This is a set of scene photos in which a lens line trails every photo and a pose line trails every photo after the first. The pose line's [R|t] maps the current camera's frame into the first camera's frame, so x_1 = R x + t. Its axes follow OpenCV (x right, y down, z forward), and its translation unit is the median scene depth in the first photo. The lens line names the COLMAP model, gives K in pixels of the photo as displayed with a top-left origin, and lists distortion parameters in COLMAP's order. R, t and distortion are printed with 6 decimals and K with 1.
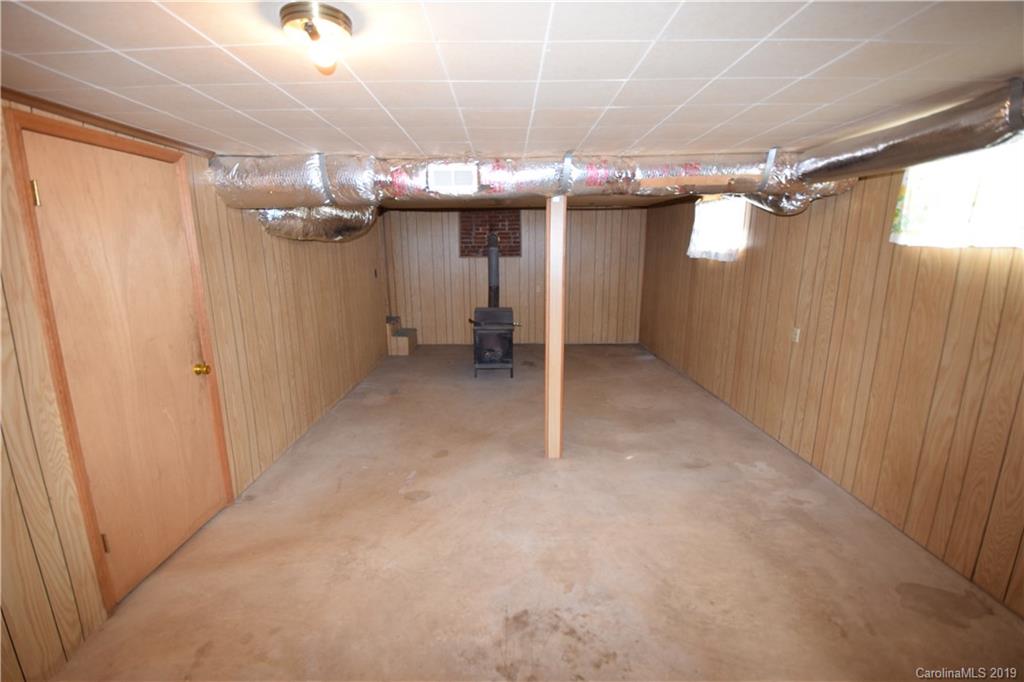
lens RADIAL K [[451.8, 0, 509.7], [0, 451.8, 343.4], [0, 0, 1]] dist [-0.002247, -0.010992]
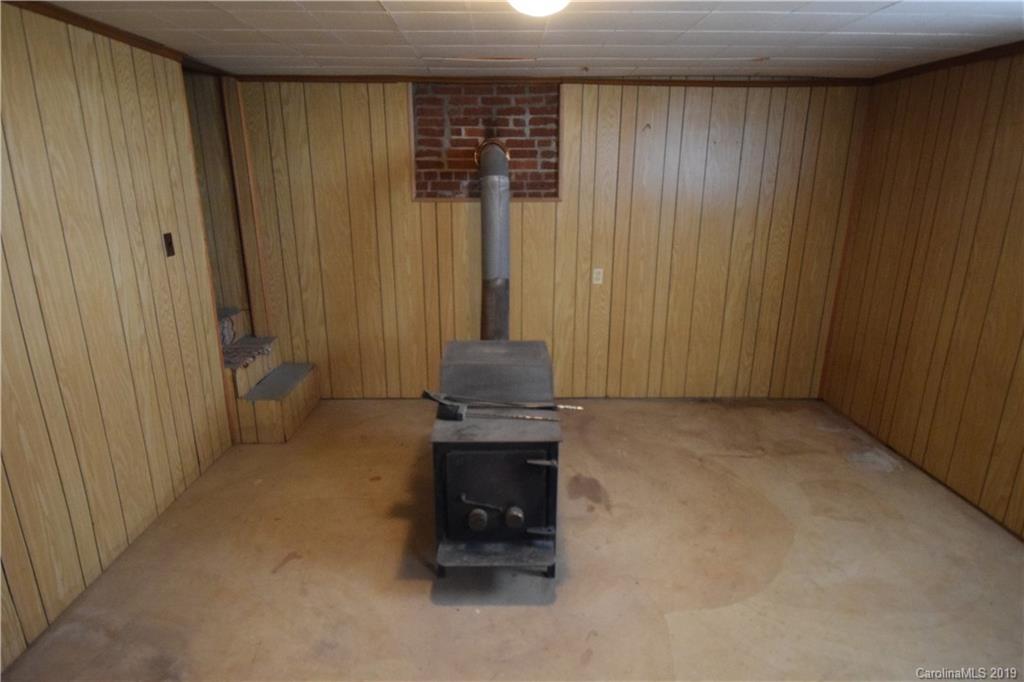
lens RADIAL K [[566.2, 0, 512.8], [0, 566.2, 339.9], [0, 0, 1]] dist [0.005848, 0.000259]
pose [[0.999951, 0.009709, 0.001804, -0.018684], [-0.009807, 0.997742, 0.066442, -0.098005], [-0.001155, -0.066457, 0.997789, 0.471392]]
